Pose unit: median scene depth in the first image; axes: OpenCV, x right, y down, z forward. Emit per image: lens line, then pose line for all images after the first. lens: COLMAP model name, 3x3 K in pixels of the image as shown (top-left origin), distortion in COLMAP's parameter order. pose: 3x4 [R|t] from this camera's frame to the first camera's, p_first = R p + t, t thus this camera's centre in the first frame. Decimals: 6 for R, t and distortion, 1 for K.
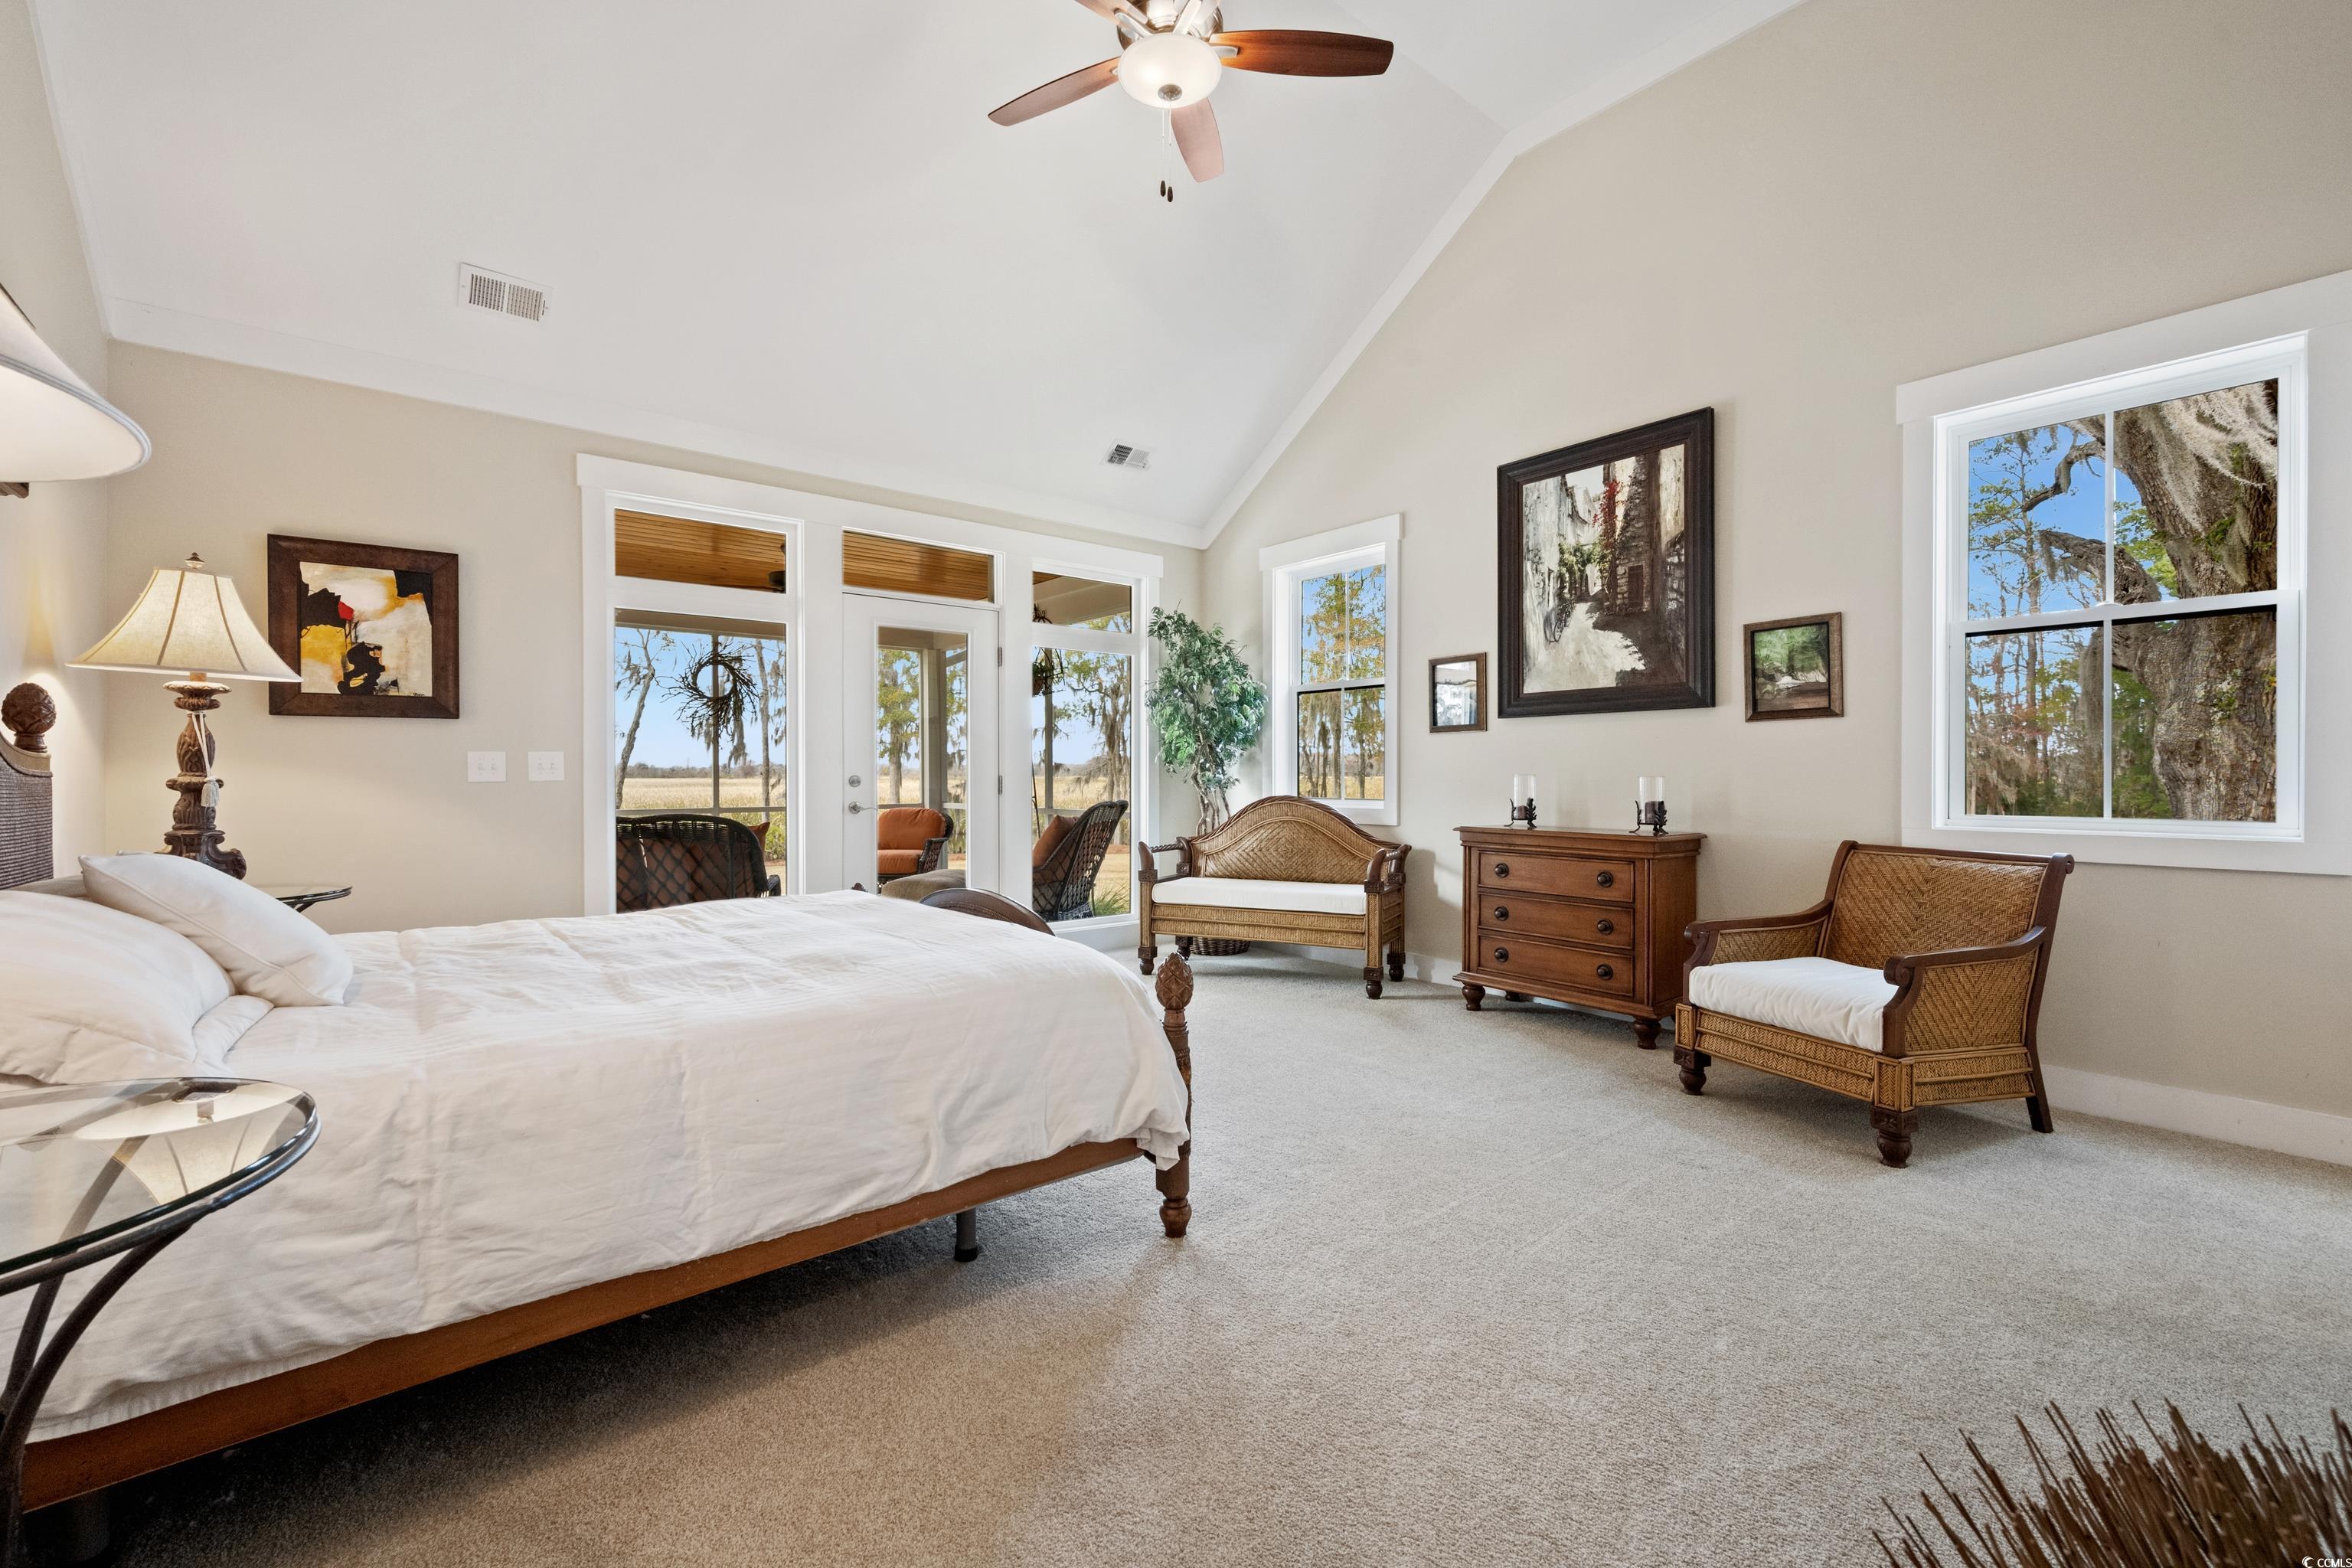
lens RADIAL K [[971.3, 0, 1176.0], [0, 971.3, 784.0], [0, 0, 1]] dist [-0.000250, 0.000045]
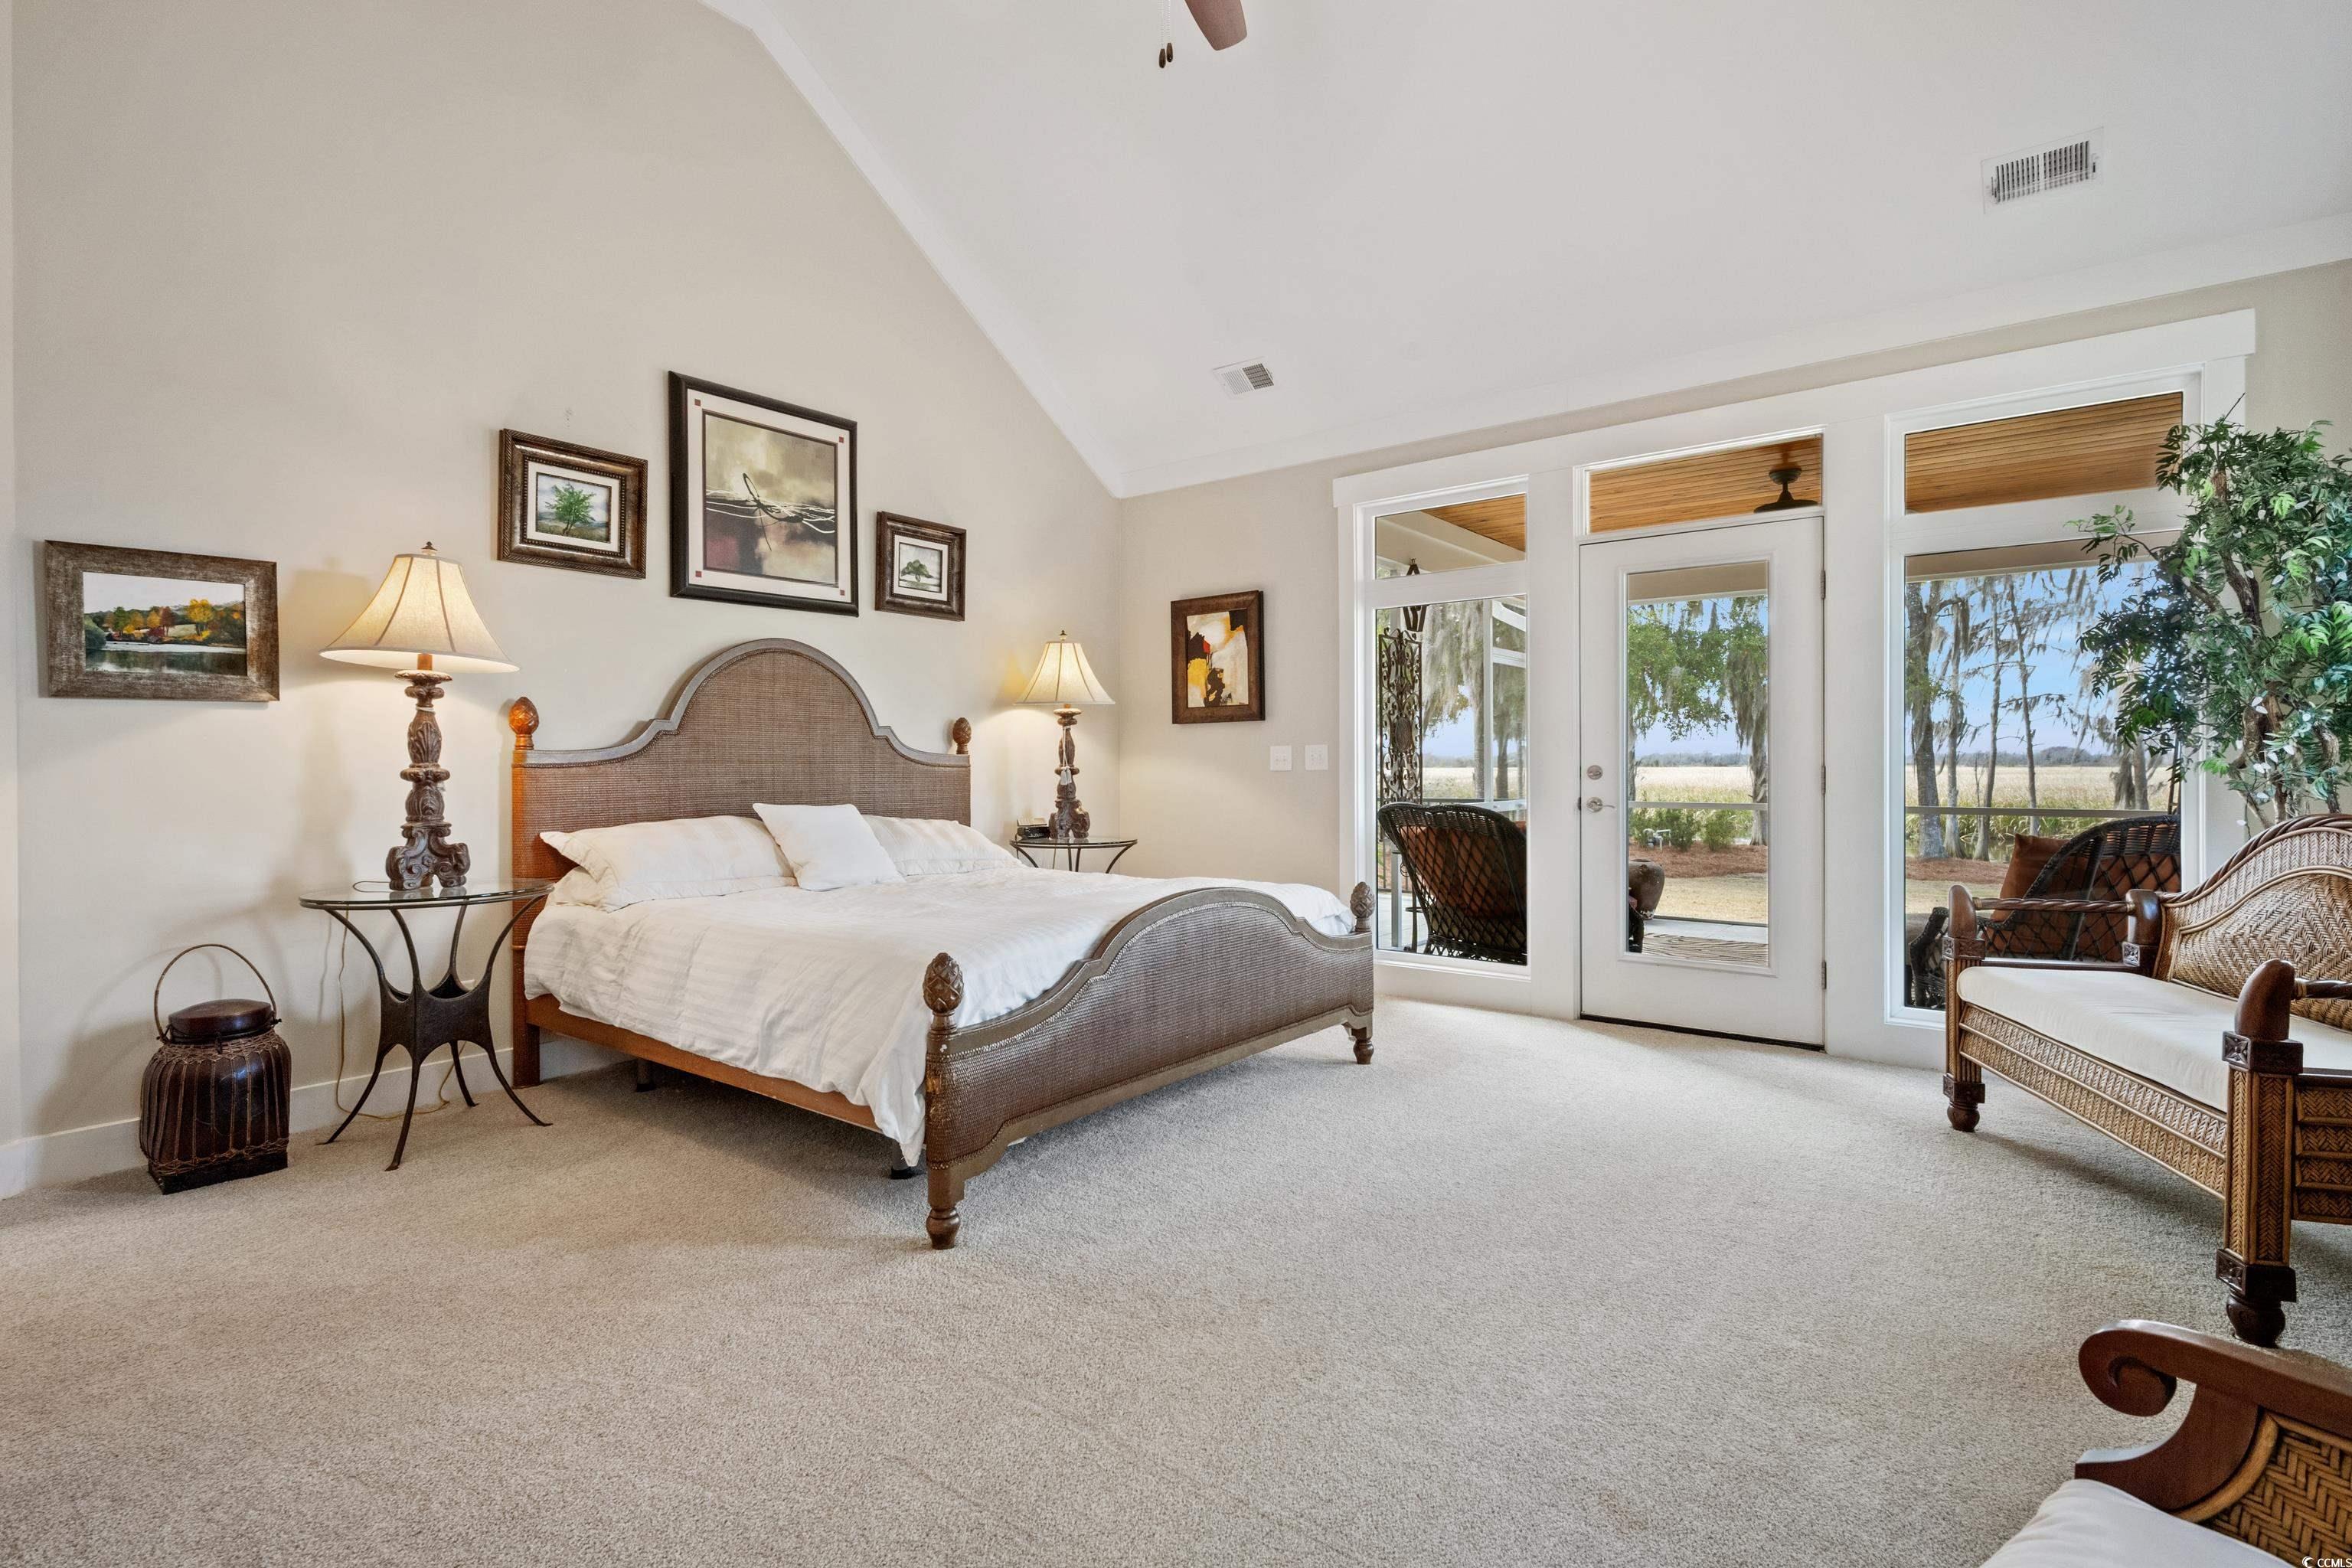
lens RADIAL K [[1127.9, 0, 1165.9], [0, 1127.9, 769.7], [0, 0, 1]] dist [0.001068, 0.000136]
pose [[0.218151, 0.007528, -0.975886, 0.680574], [-0.006551, 0.999959, 0.006249, -0.012240], [0.975893, 0.005030, 0.218191, 0.575031]]
